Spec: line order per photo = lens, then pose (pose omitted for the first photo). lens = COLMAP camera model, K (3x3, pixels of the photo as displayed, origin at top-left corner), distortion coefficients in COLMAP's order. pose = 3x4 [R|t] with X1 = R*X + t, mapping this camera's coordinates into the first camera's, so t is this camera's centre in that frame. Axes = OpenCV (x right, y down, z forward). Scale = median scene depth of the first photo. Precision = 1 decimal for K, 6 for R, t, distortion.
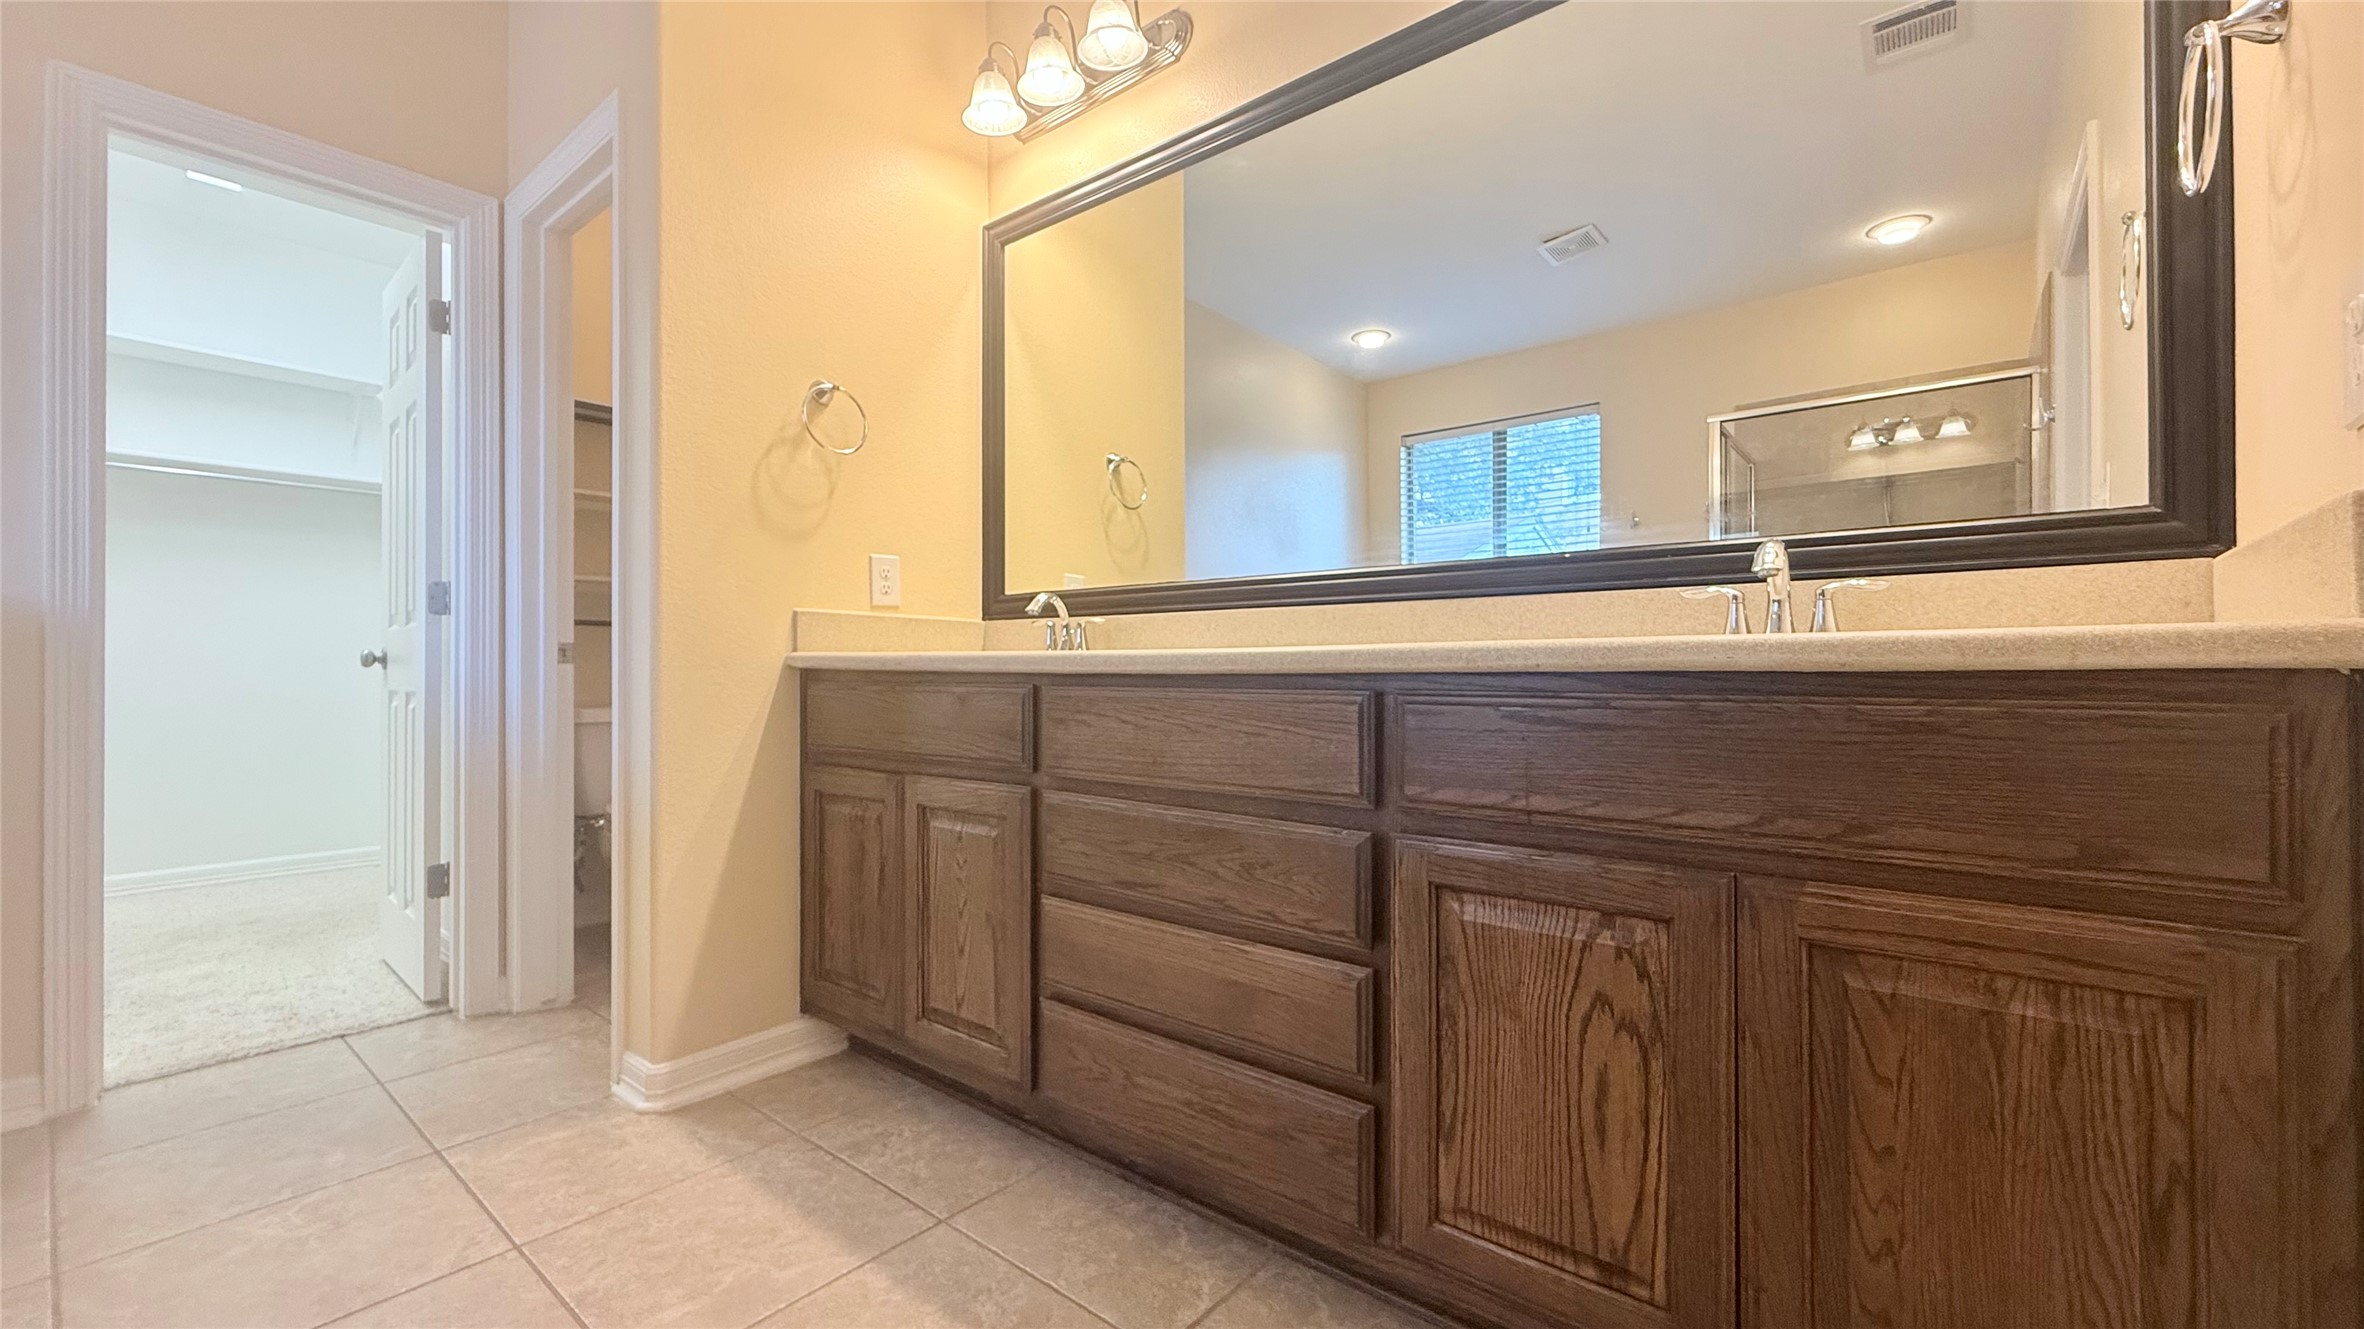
lens RADIAL K [[939.3, 0, 1138.8], [0, 939.3, 664.0], [0, 0, 1]] dist [-0.000736, -0.000297]
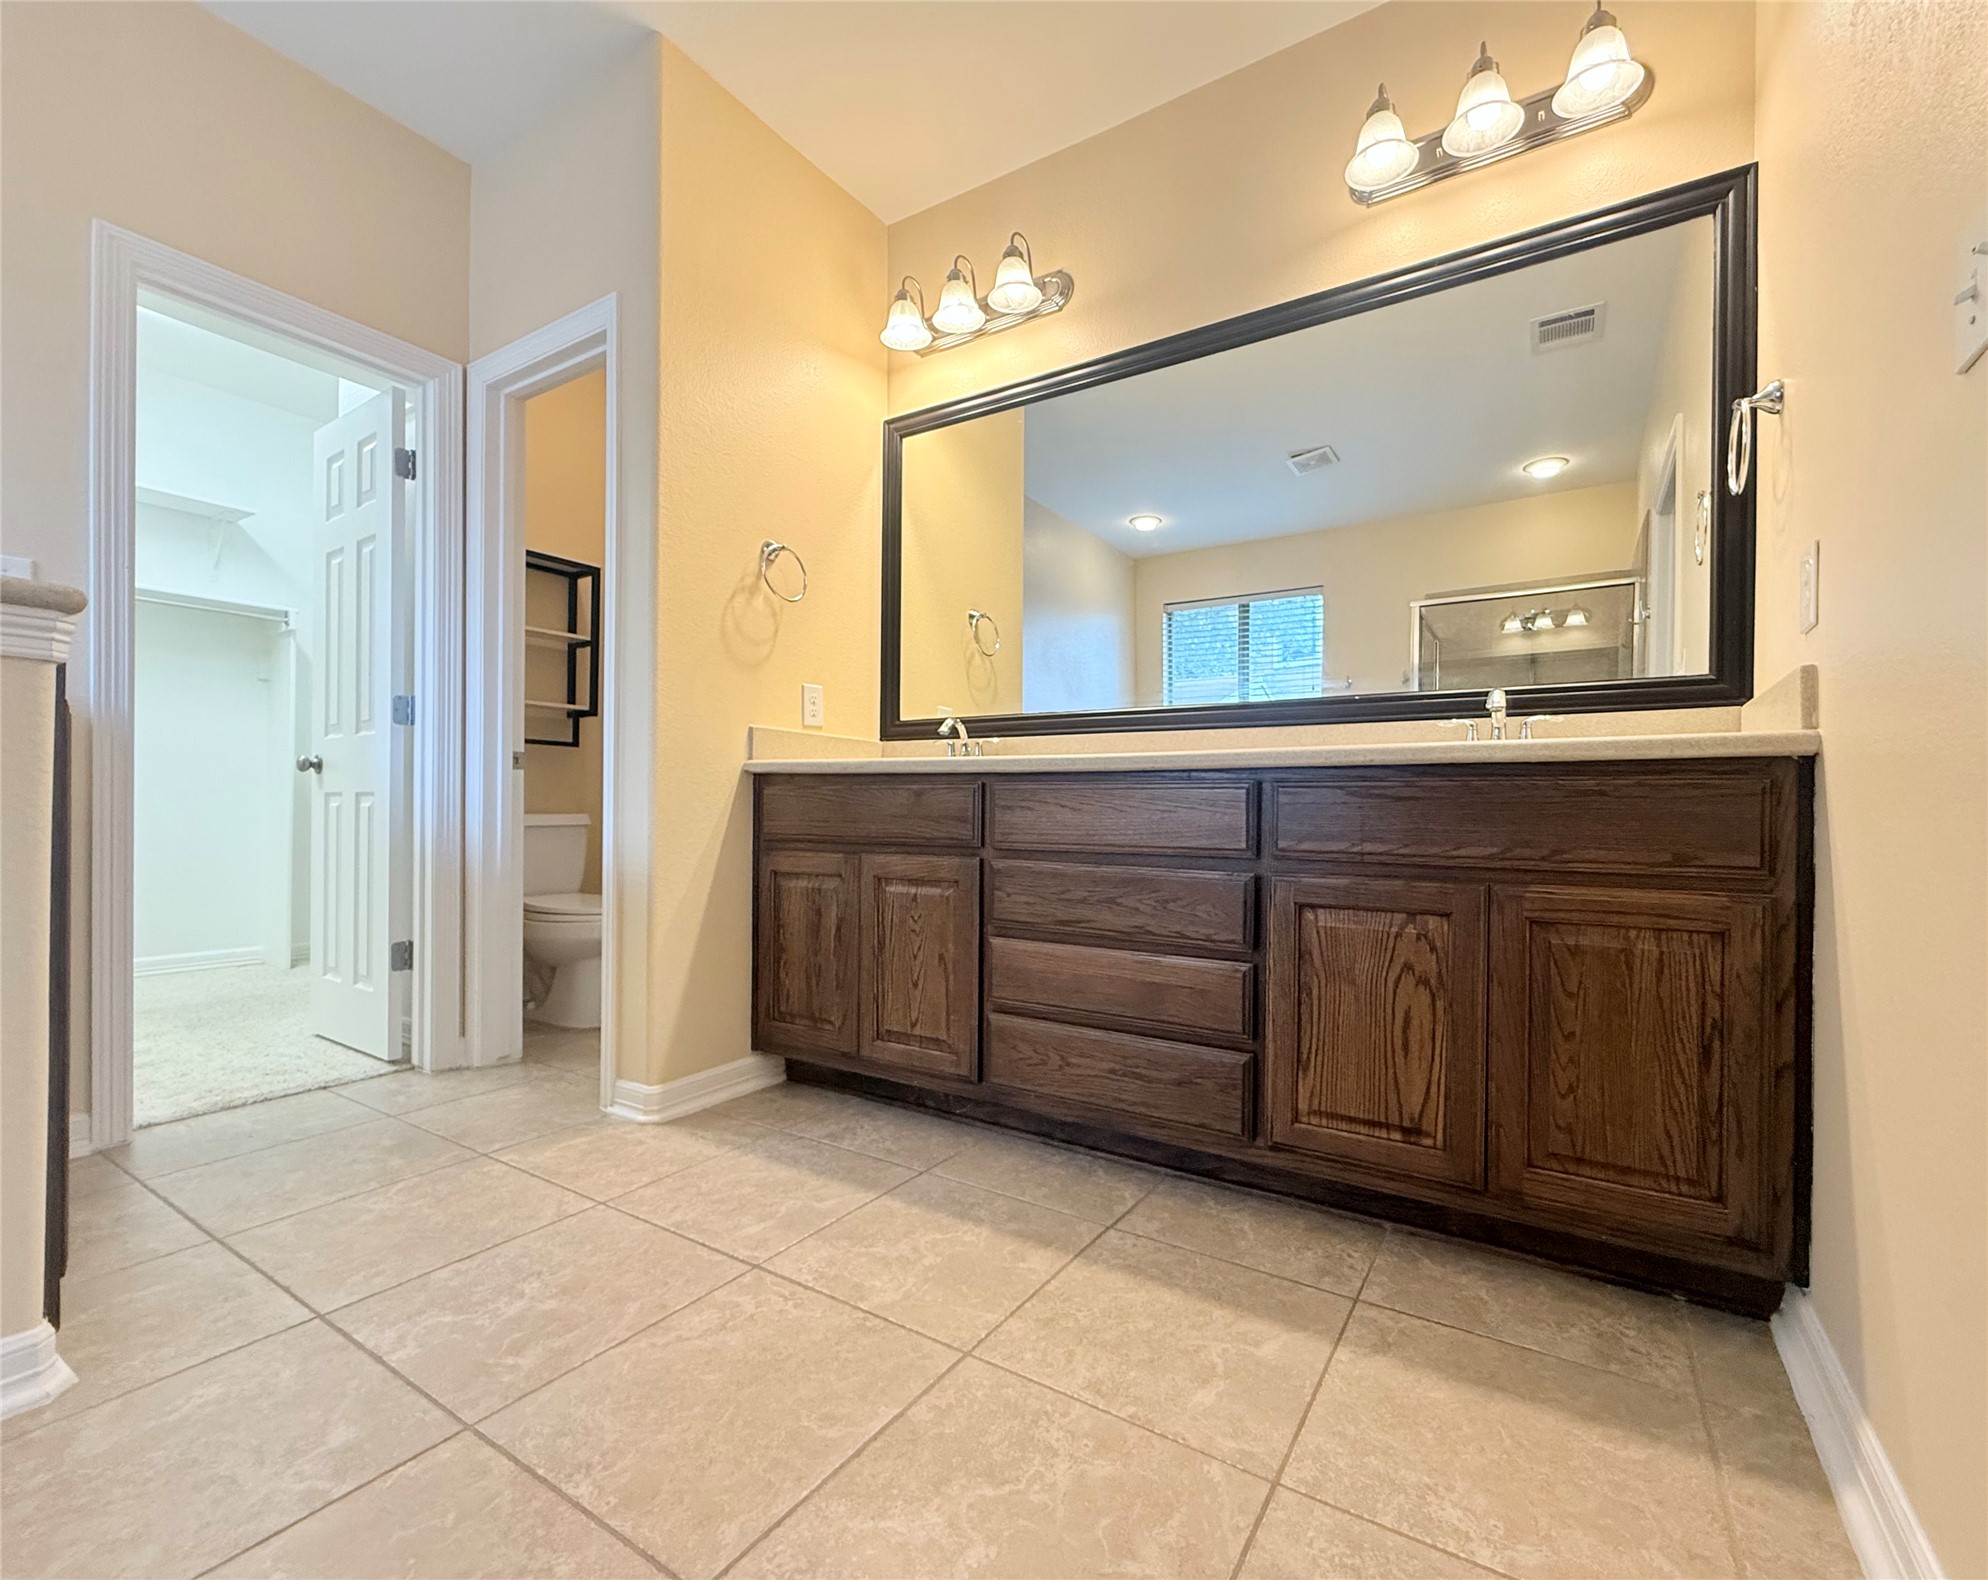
lens RADIAL K [[876.6, 0, 998.3], [0, 876.6, 813.7], [0, 0, 1]] dist [0.000042, 0.000143]
pose [[0.989568, 0.012994, 0.143480, -0.259886], [-0.014154, 0.999875, 0.007071, 0.056539], [-0.143370, -0.009028, 0.989628, -0.240079]]
